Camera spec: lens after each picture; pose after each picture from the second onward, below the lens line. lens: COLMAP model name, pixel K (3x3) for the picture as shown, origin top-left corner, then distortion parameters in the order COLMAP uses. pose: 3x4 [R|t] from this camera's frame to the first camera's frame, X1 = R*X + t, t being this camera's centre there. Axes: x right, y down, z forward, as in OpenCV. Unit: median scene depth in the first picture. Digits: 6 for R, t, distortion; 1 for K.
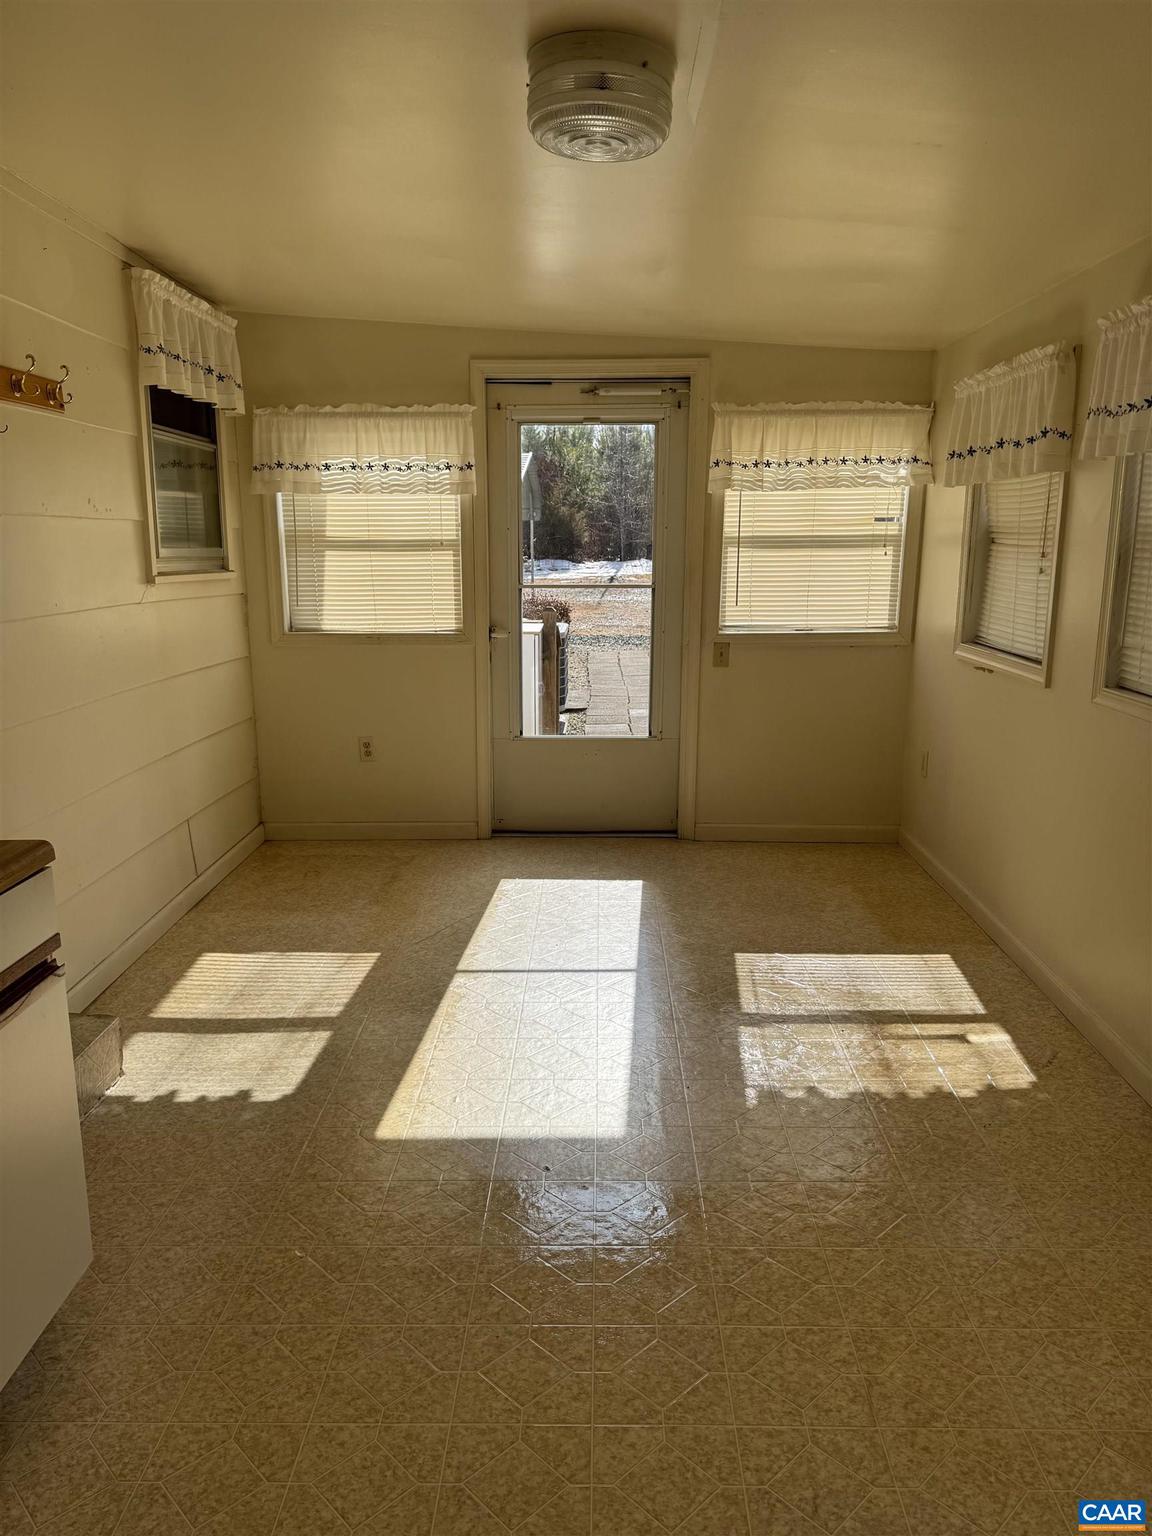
lens RADIAL K [[1063.7, 0, 576.0], [0, 1063.7, 768.0], [0, 0, 1]] dist [0.121234, -0.176168]
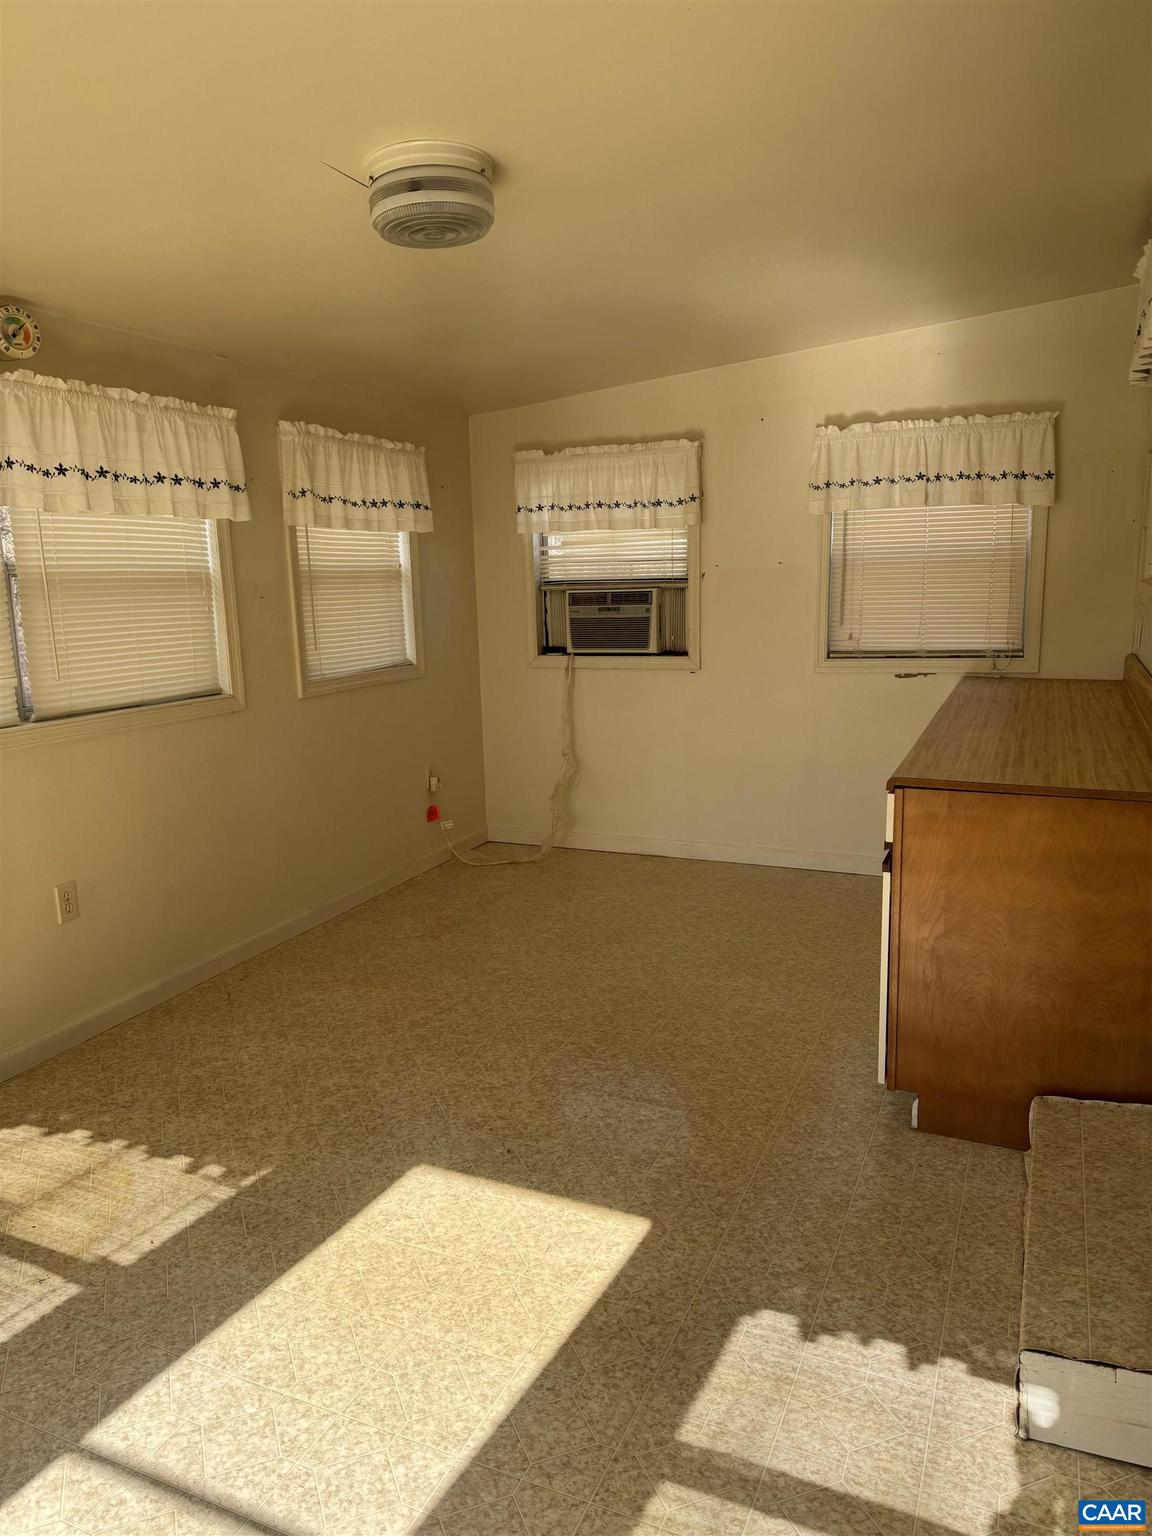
lens RADIAL K [[1063.7, 0, 576.0], [0, 1063.7, 768.0], [0, 0, 1]] dist [0.121234, -0.176168]
pose [[-0.924815, -0.043655, 0.377905, -0.422853], [0.105762, 0.924727, 0.365644, -0.326690], [-0.365421, 0.378121, -0.850584, 1.536195]]
